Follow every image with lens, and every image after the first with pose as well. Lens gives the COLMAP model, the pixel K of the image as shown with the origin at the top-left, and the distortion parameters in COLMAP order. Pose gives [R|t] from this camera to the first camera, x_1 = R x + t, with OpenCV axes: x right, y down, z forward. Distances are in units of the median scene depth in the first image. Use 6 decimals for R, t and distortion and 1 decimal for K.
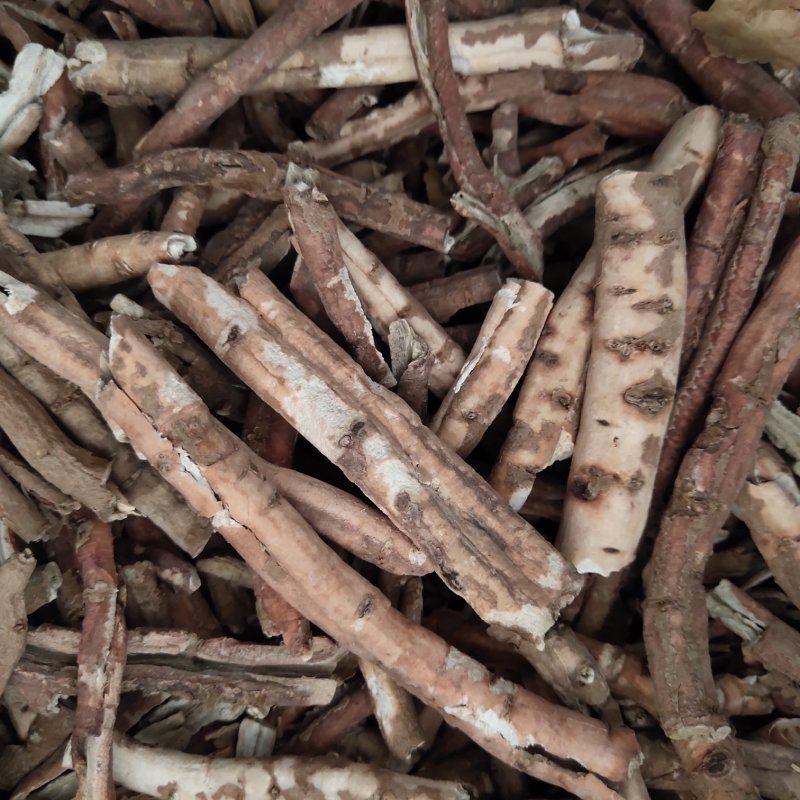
lens RADIAL K [[877.9, 0, 400.0], [0, 877.9, 400.0], [0, 0, 1]] dist [-0.012295, 0.024610]
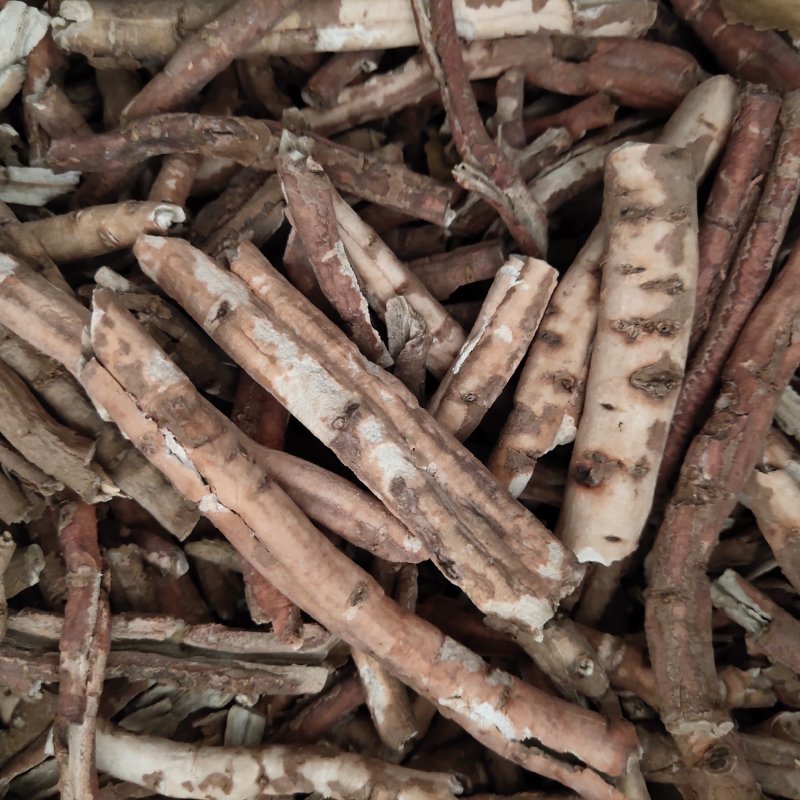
lens RADIAL K [[877.9, 0, 400.0], [0, 877.9, 400.0], [0, 0, 1]] dist [-0.012295, 0.024610]
pose [[0.999928, 0.011950, 0.000688, 0.003313], [-0.011965, 0.999495, 0.029451, -0.007072], [-0.000335, -0.029458, 0.999566, 0.039039]]
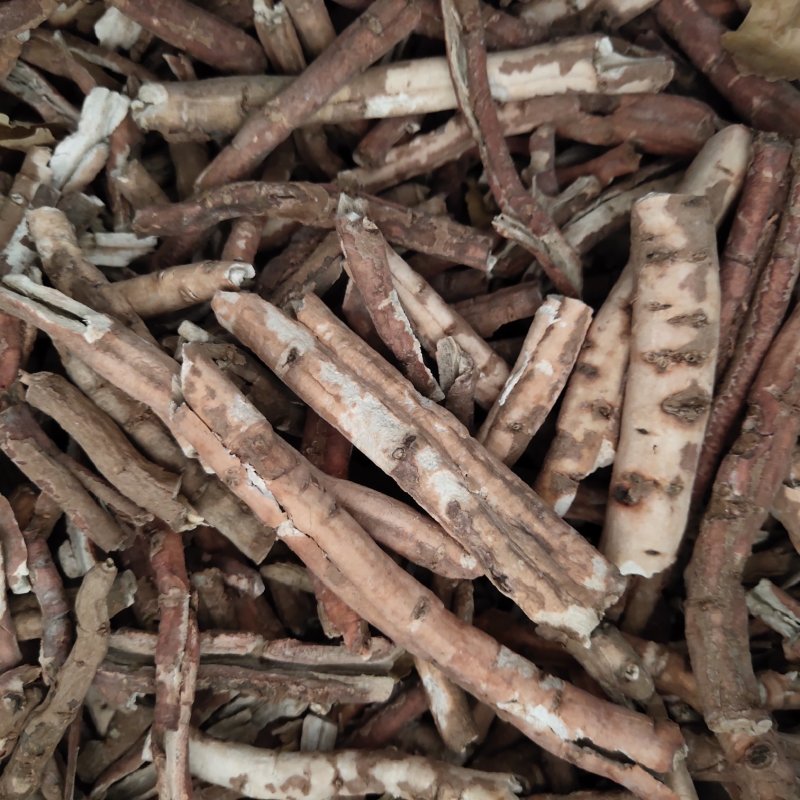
lens RADIAL K [[877.9, 0, 400.0], [0, 877.9, 400.0], [0, 0, 1]] dist [-0.012295, 0.024610]
pose [[0.998769, -0.020215, -0.045306, -0.010093], [0.020186, 0.999796, -0.001098, -0.016080], [0.045319, 0.000183, 0.998973, -0.061734]]
